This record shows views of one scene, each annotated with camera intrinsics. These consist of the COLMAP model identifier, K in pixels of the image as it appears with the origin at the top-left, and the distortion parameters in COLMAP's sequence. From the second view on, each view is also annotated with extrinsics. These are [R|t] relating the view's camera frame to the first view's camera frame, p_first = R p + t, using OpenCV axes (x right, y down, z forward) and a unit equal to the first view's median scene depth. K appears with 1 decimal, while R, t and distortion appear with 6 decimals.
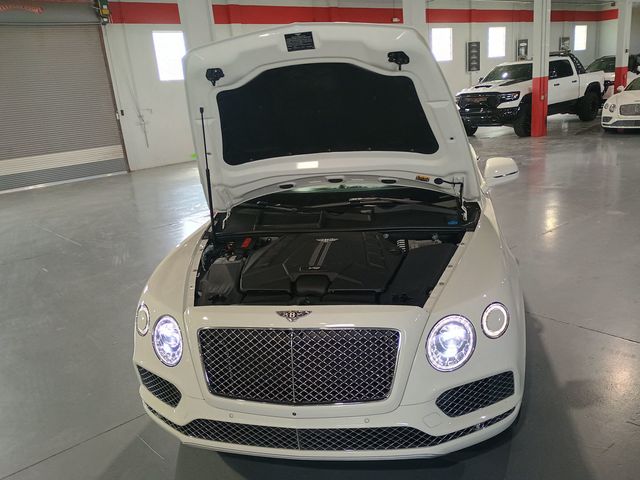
lens RADIAL K [[565.9, 0, 333.8], [0, 565.9, 239.7], [0, 0, 1]] dist [0.050603, -0.009757]
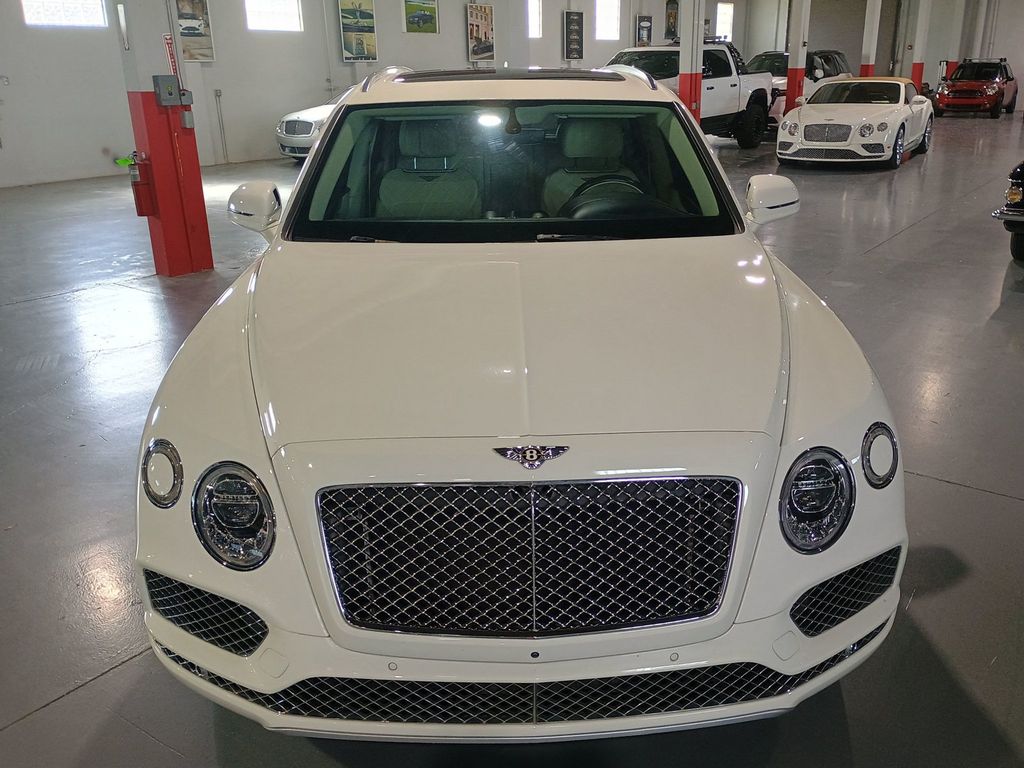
lens RADIAL K [[891.7, 0, 512.6], [0, 891.7, 361.3], [0, 0, 1]] dist [0.045684, -0.000550]
pose [[0.970284, -0.000614, 0.241966, -0.251665], [-0.006915, 0.999518, 0.030269, 0.025983], [-0.241868, -0.031043, 0.969812, 0.234750]]
